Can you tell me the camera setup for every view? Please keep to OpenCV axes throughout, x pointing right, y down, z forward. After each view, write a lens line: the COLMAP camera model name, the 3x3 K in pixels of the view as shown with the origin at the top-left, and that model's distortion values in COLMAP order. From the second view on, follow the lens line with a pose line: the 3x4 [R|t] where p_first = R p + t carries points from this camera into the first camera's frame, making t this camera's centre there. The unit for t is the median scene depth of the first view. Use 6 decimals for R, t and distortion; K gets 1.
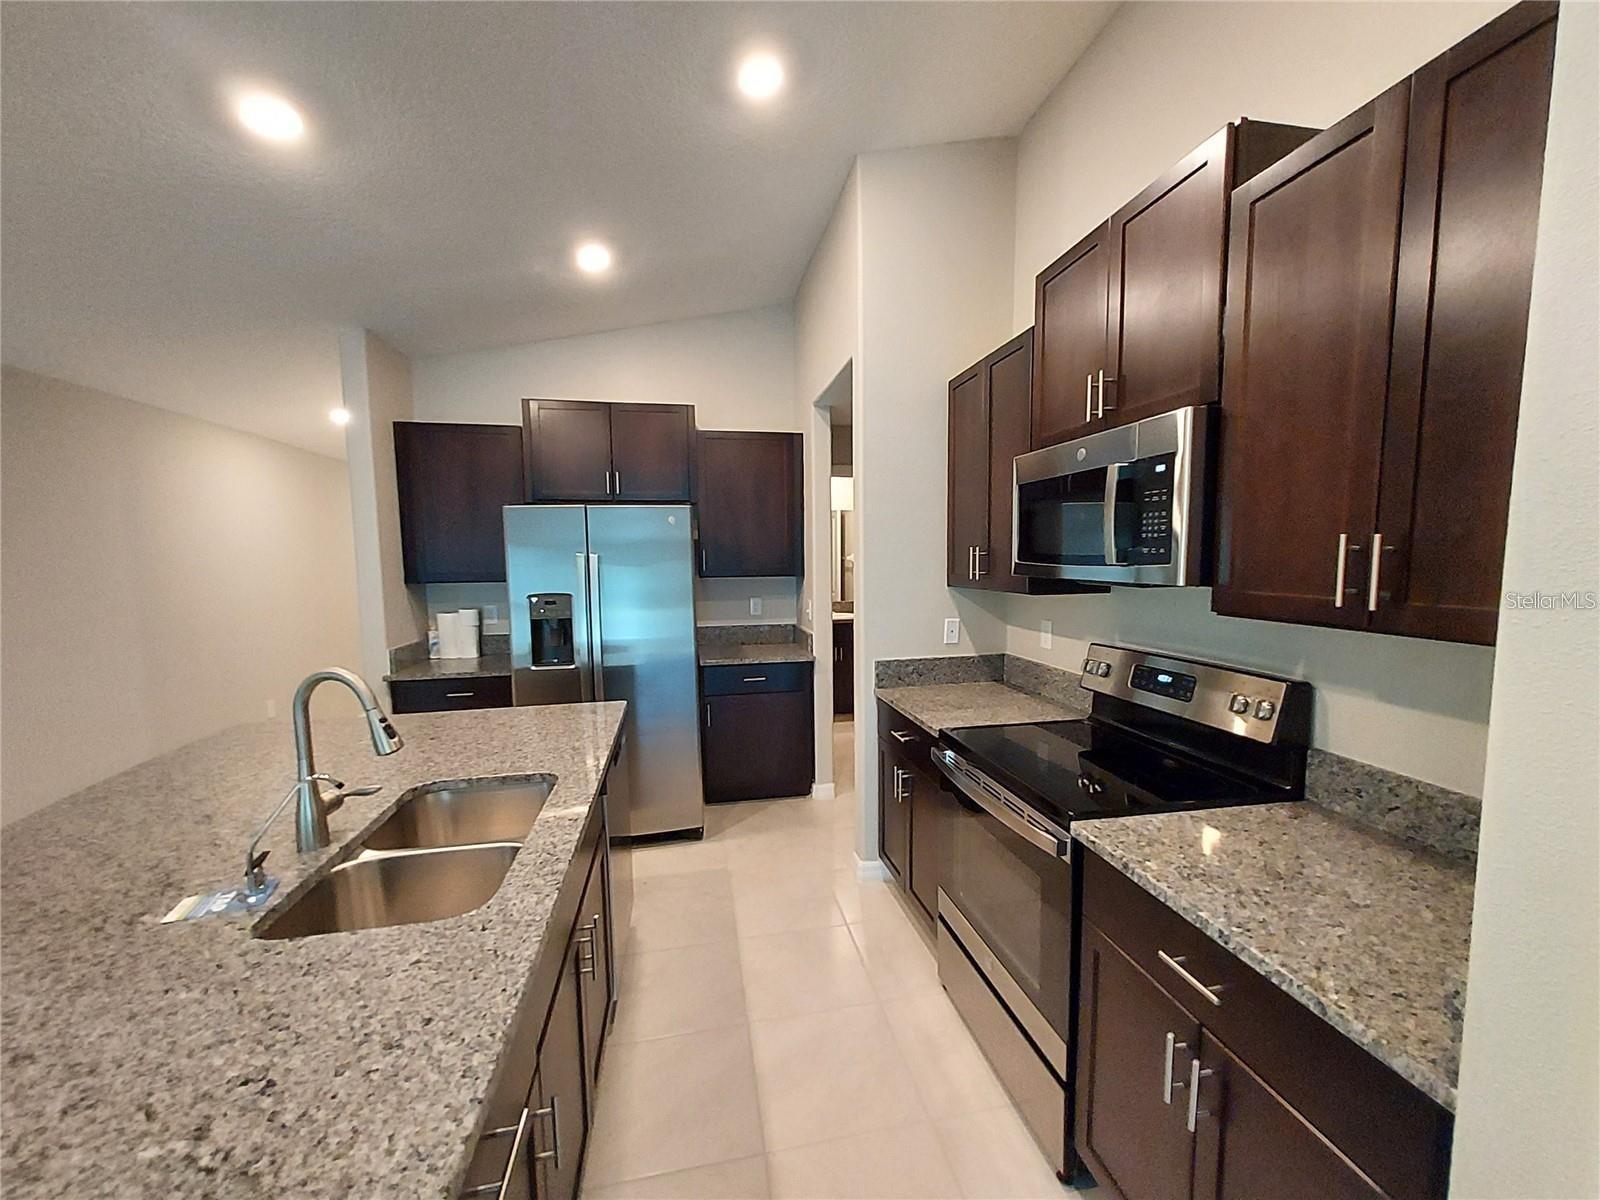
lens RADIAL K [[618.4, 0, 805.3], [0, 618.4, 605.7], [0, 0, 1]] dist [0.004550, 0.000157]
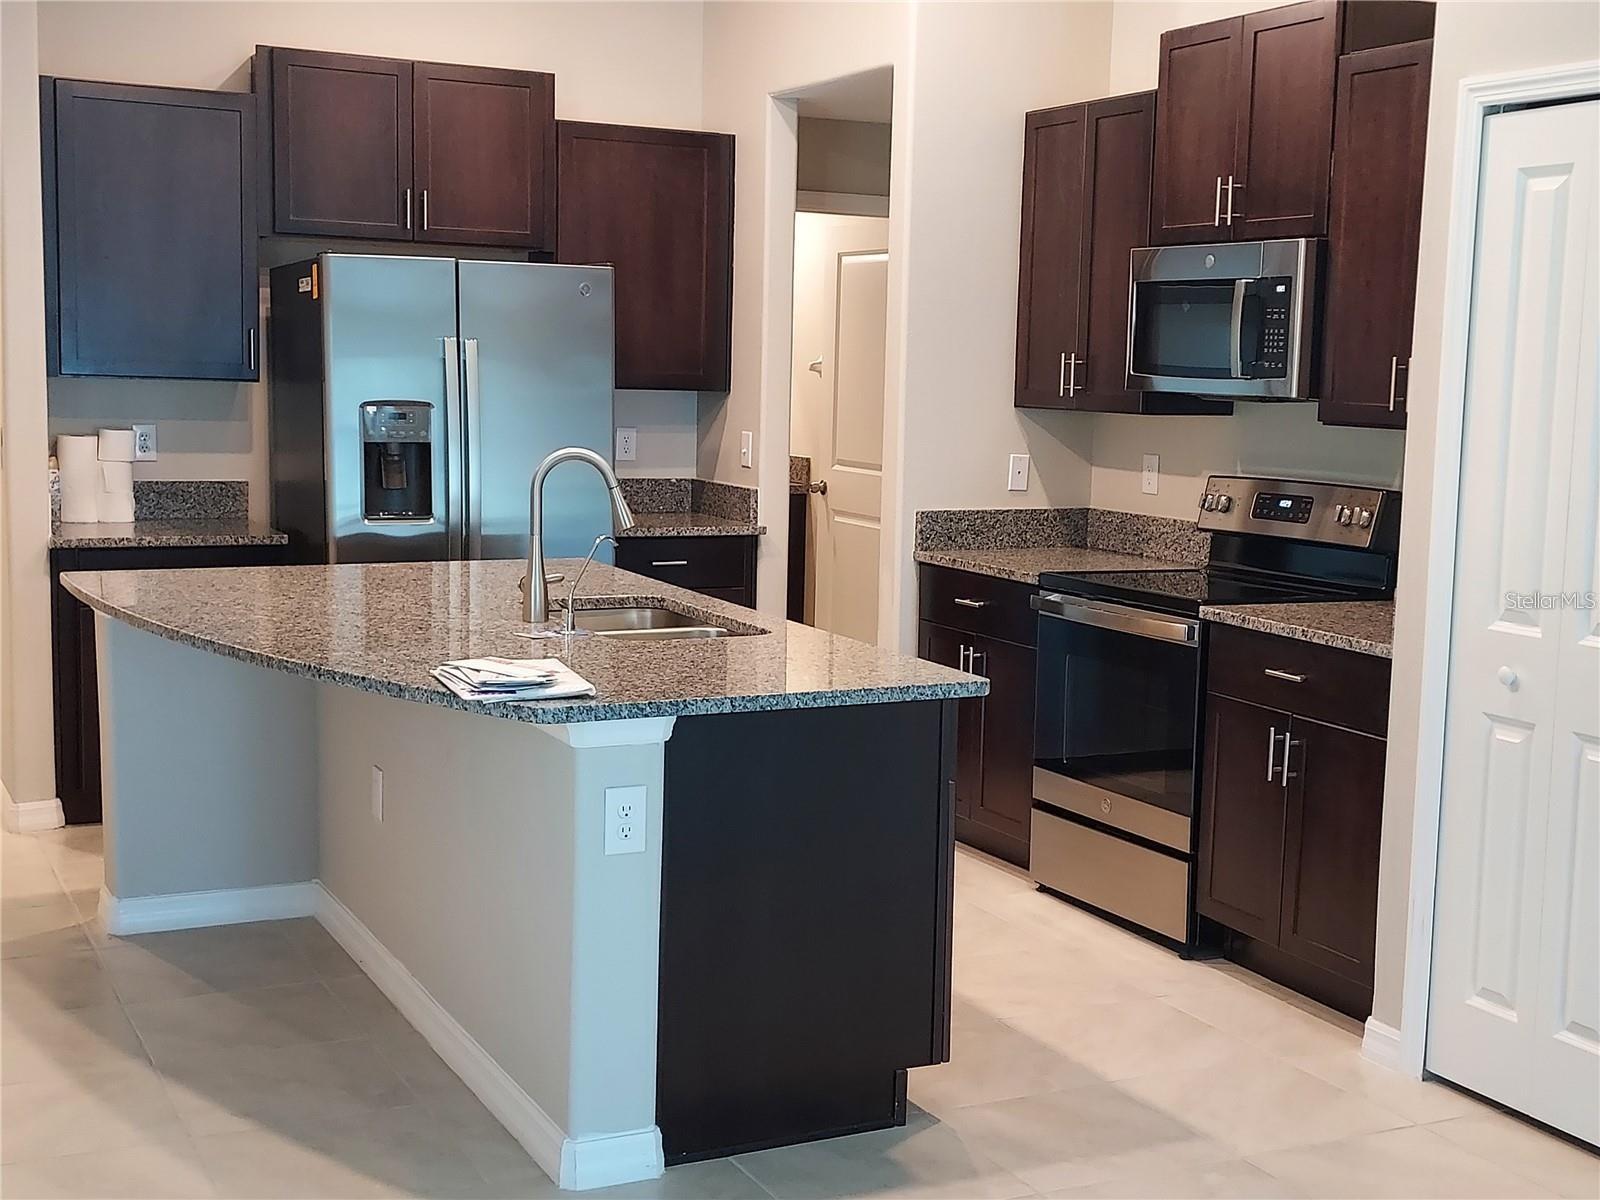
lens RADIAL K [[2046.2, 0, 805.1], [0, 2046.2, 563.1], [0, 0, 1]] dist [0.067383, -0.011768]
pose [[0.965908, 0.010347, 0.258680, -0.742348], [-0.015852, 0.999690, 0.019204, 0.129337], [-0.258401, -0.022650, 0.965772, -1.458311]]
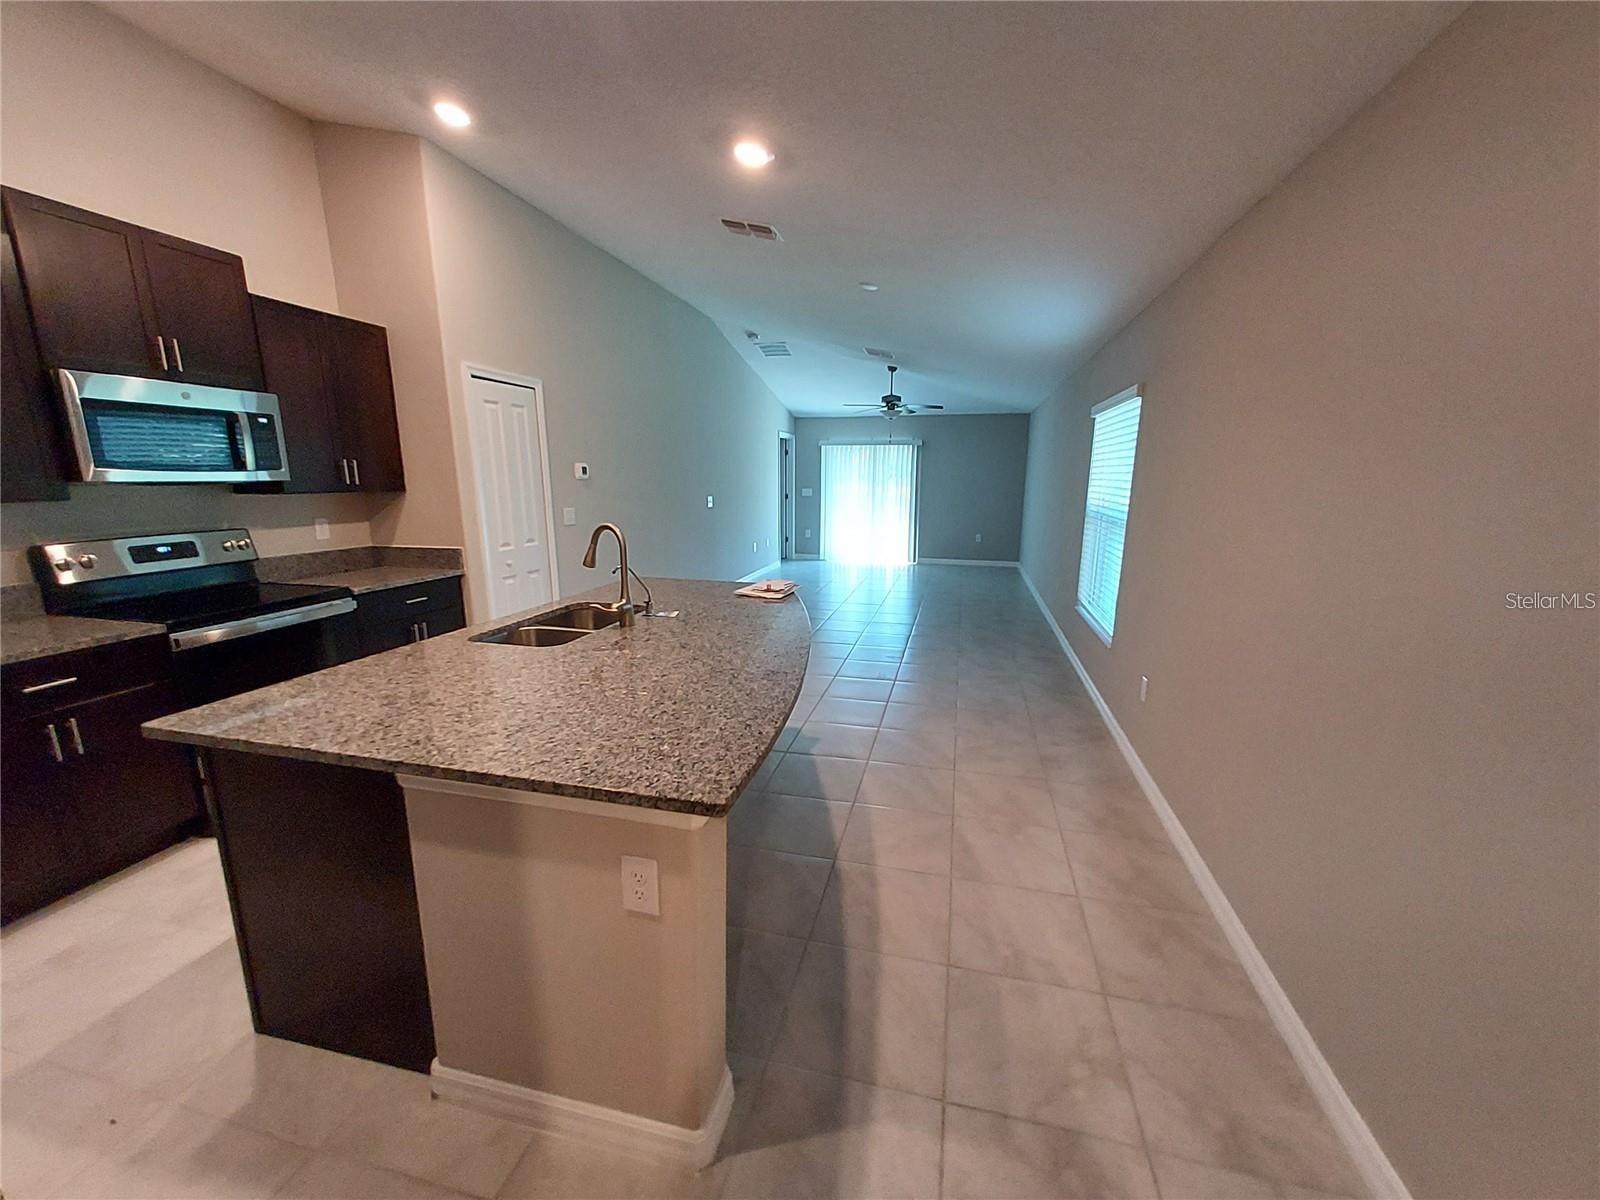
lens RADIAL K [[618.4, 0, 805.3], [0, 618.4, 605.7], [0, 0, 1]] dist [0.004550, 0.000157]
pose [[-0.906198, -0.078949, 0.415418, -1.191209], [0.042033, 0.960732, 0.274275, -0.081254], [-0.420759, 0.266009, -0.867295, 1.383146]]
